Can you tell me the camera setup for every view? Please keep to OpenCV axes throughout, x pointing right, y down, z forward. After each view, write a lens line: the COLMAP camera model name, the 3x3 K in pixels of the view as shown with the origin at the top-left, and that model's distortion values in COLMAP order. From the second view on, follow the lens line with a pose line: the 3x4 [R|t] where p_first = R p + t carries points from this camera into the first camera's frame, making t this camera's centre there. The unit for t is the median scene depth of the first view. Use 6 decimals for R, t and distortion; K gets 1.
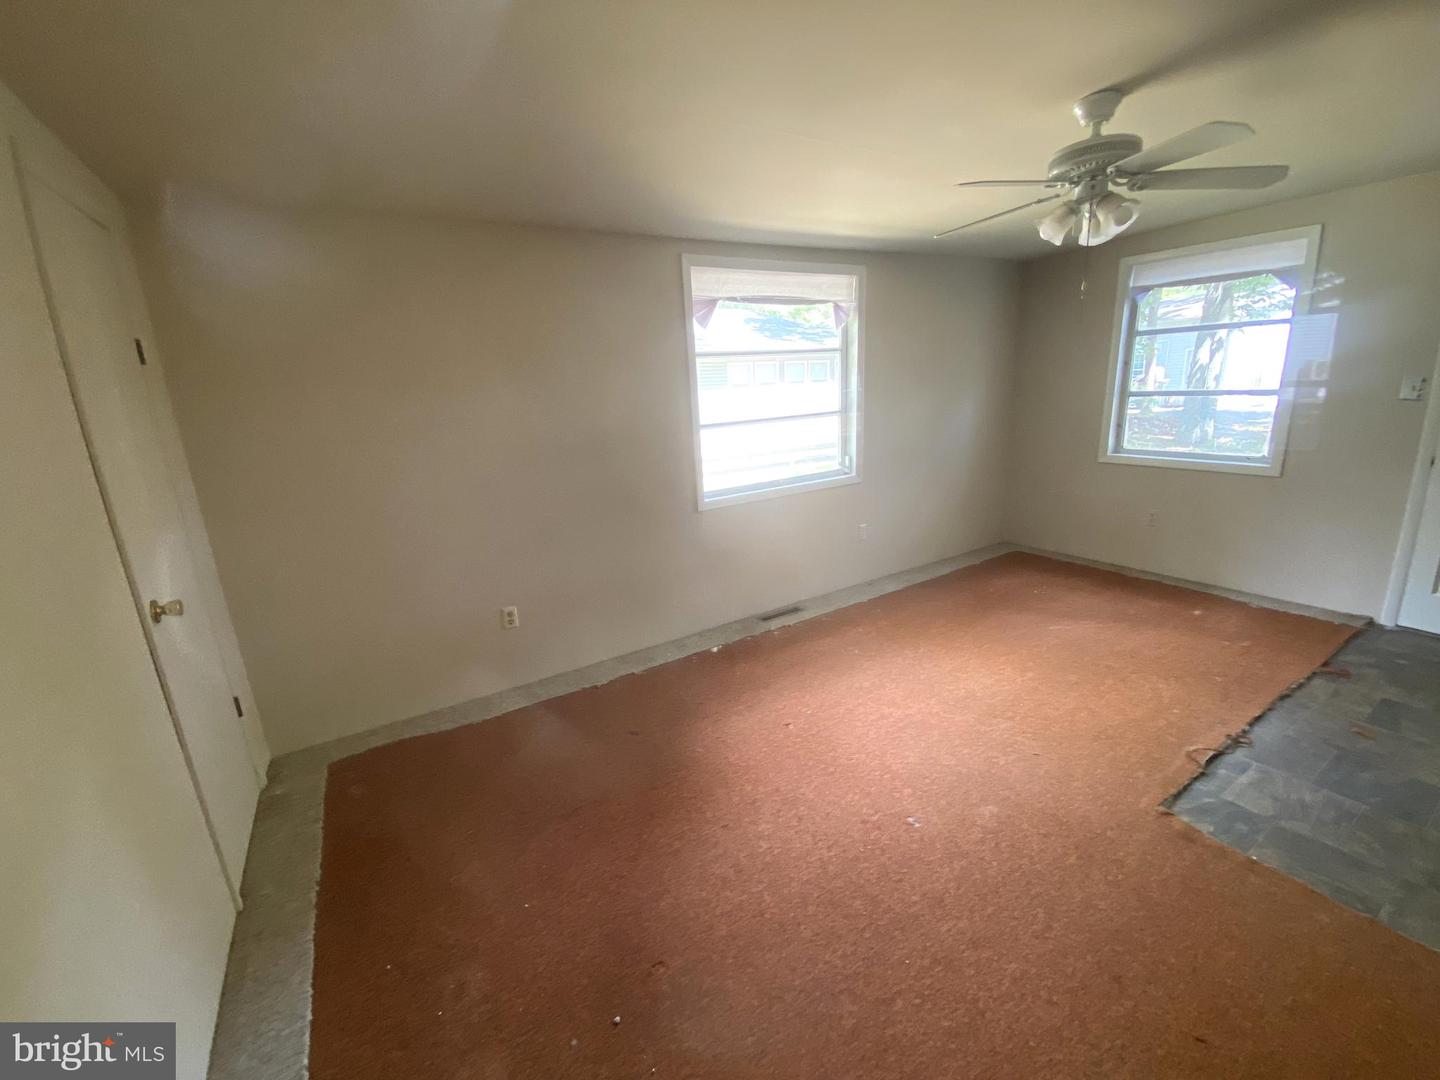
lens RADIAL K [[573.4, 0, 720.0], [0, 573.4, 540.0], [0, 0, 1]] dist [0.001417, -0.011662]
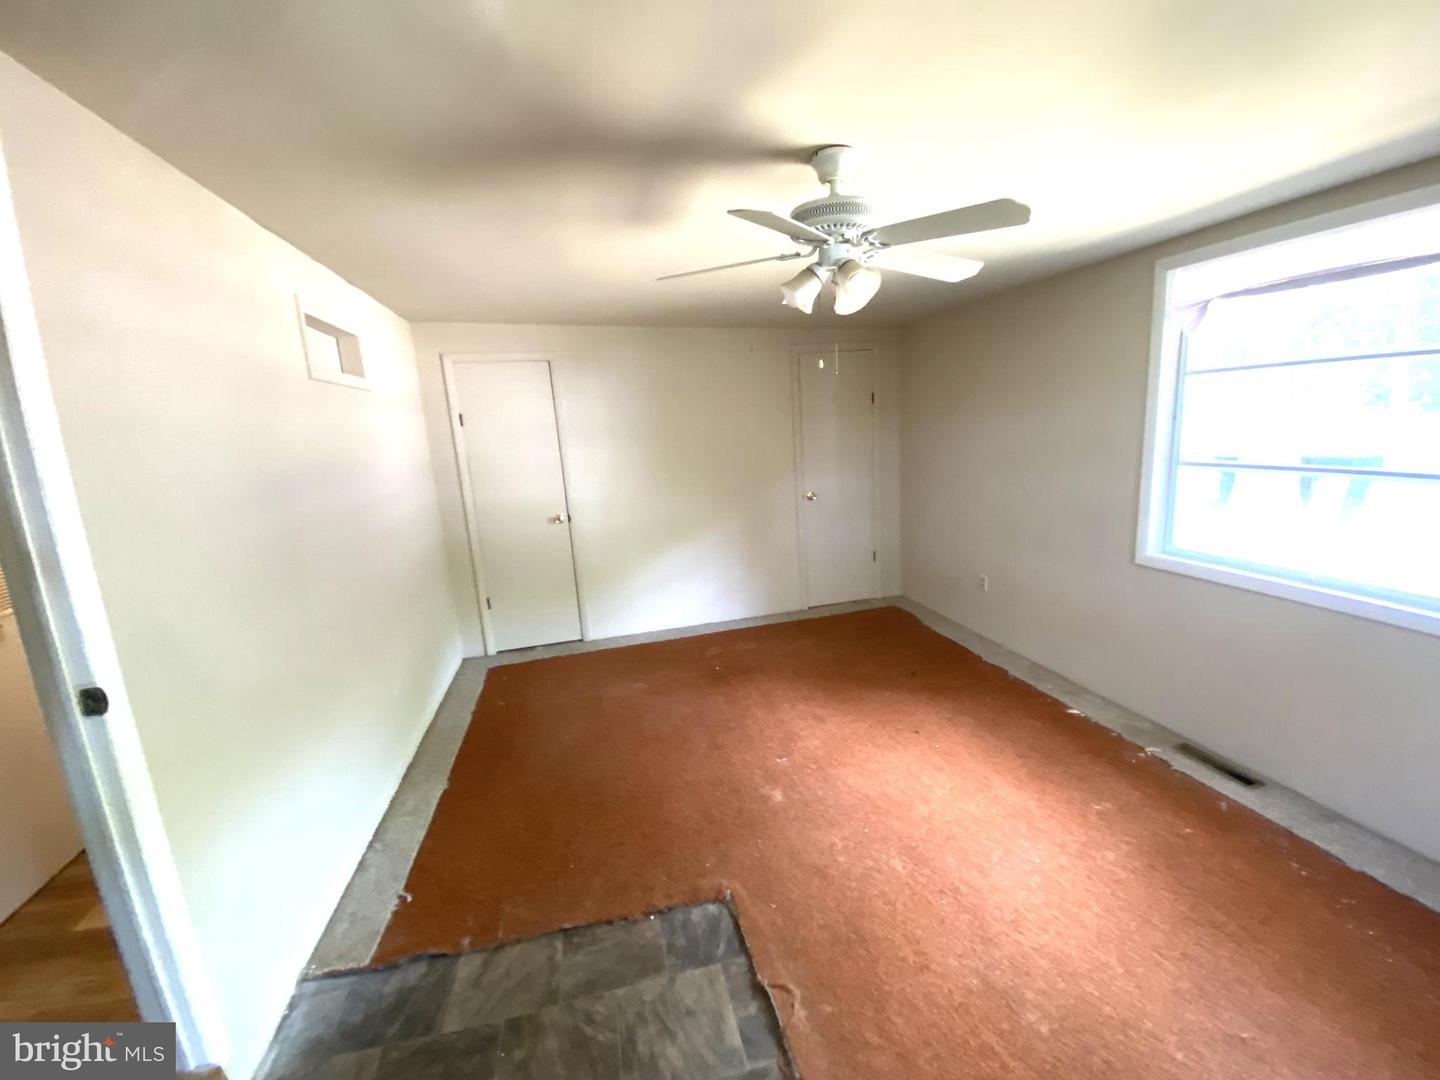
lens RADIAL K [[573.4, 0, 720.0], [0, 573.4, 540.0], [0, 0, 1]] dist [0.001417, -0.011662]
pose [[-0.295922, 0.258068, -0.919690, 0.920820], [-0.176348, 0.931503, 0.318125, -0.247250], [0.938793, 0.256326, -0.230143, 0.635798]]
